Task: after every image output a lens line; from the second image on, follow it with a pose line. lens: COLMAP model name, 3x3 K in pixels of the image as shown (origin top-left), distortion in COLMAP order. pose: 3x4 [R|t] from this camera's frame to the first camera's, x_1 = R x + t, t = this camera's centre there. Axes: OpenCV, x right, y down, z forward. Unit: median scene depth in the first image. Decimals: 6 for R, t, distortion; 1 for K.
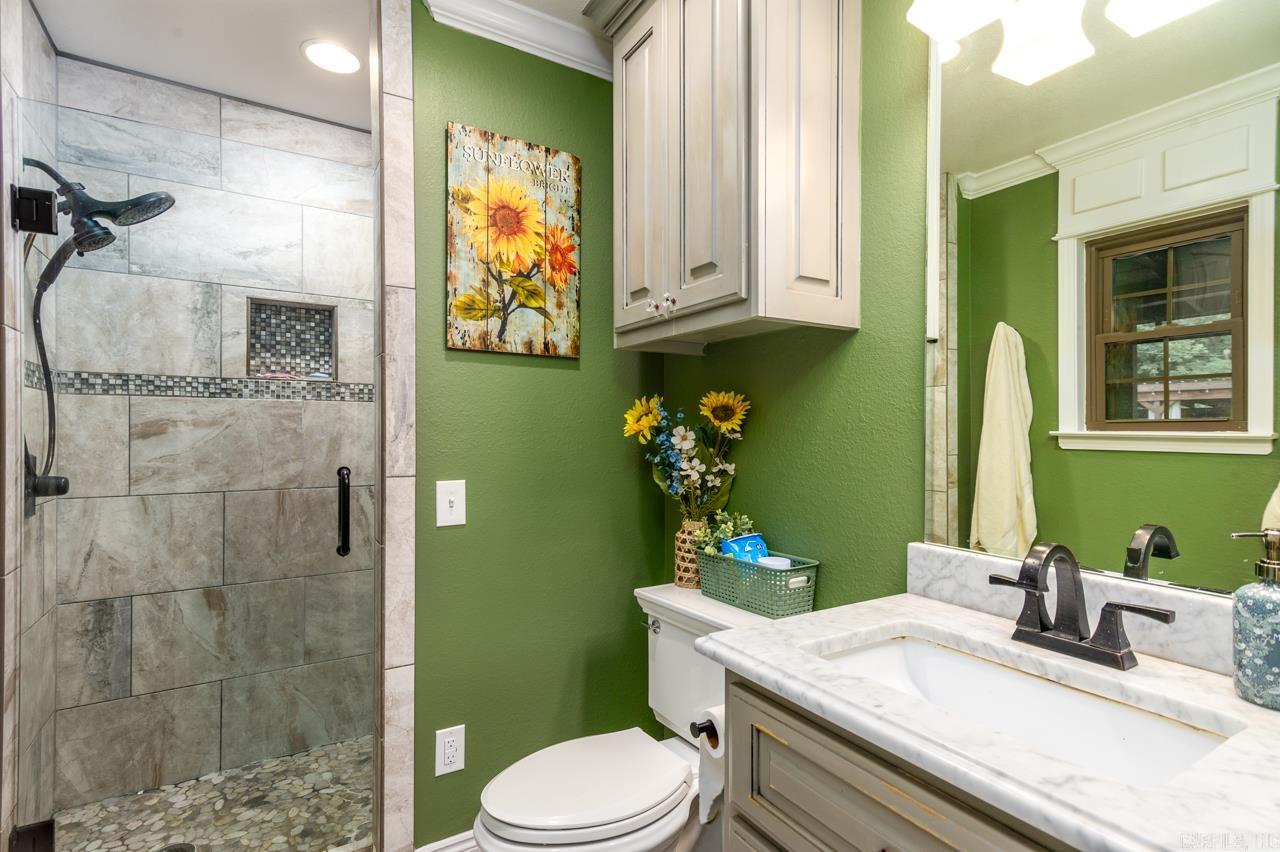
lens RADIAL K [[617.3, 0, 640.8], [0, 617.3, 429.0], [0, 0, 1]] dist [0.014247, -0.000028]
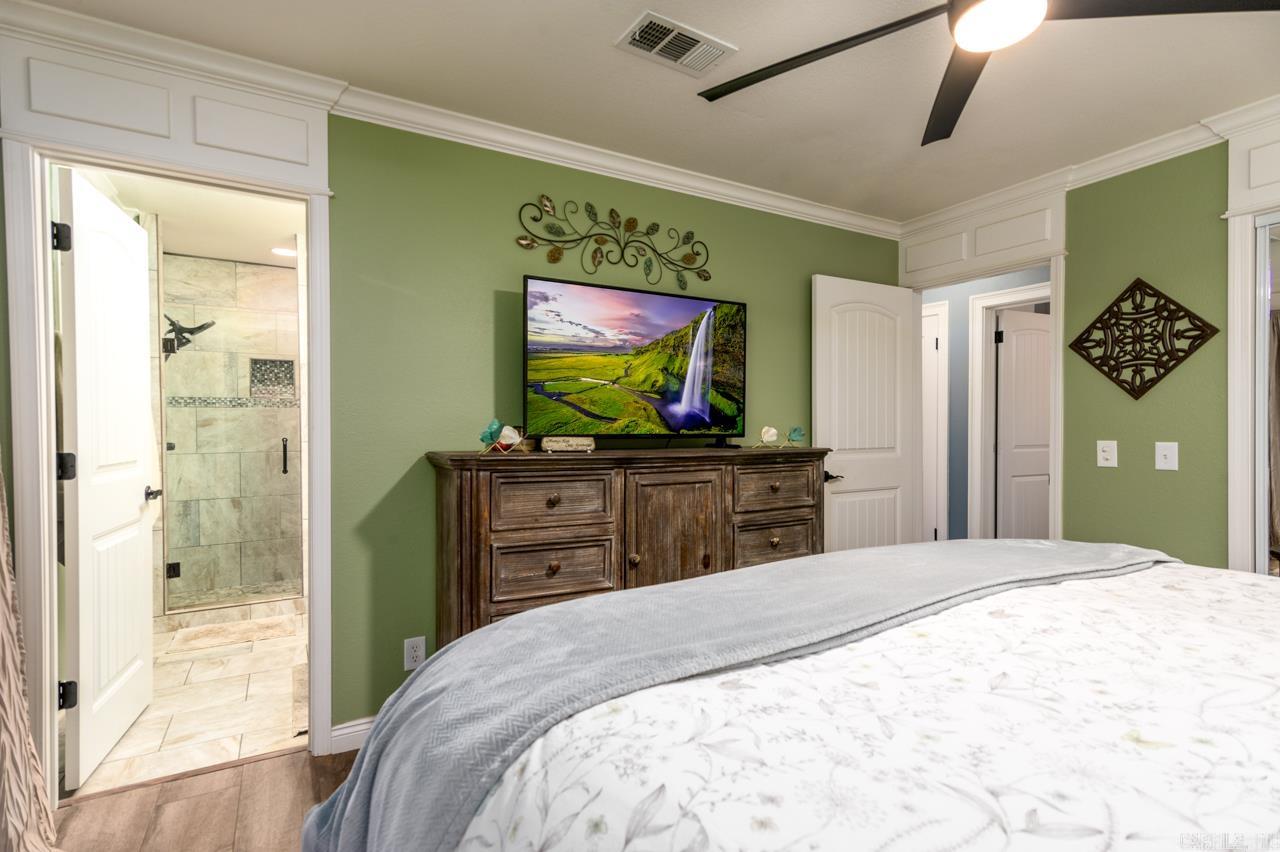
lens RADIAL K [[617.3, 0, 639.2], [0, 617.3, 426.9], [0, 0, 1]] dist [0.014247, -0.000028]
pose [[0.999403, -0.000820, -0.034547, 0.748536], [0.001601, 0.999744, 0.022571, -0.030431], [0.034520, -0.022612, 0.999148, -1.045768]]
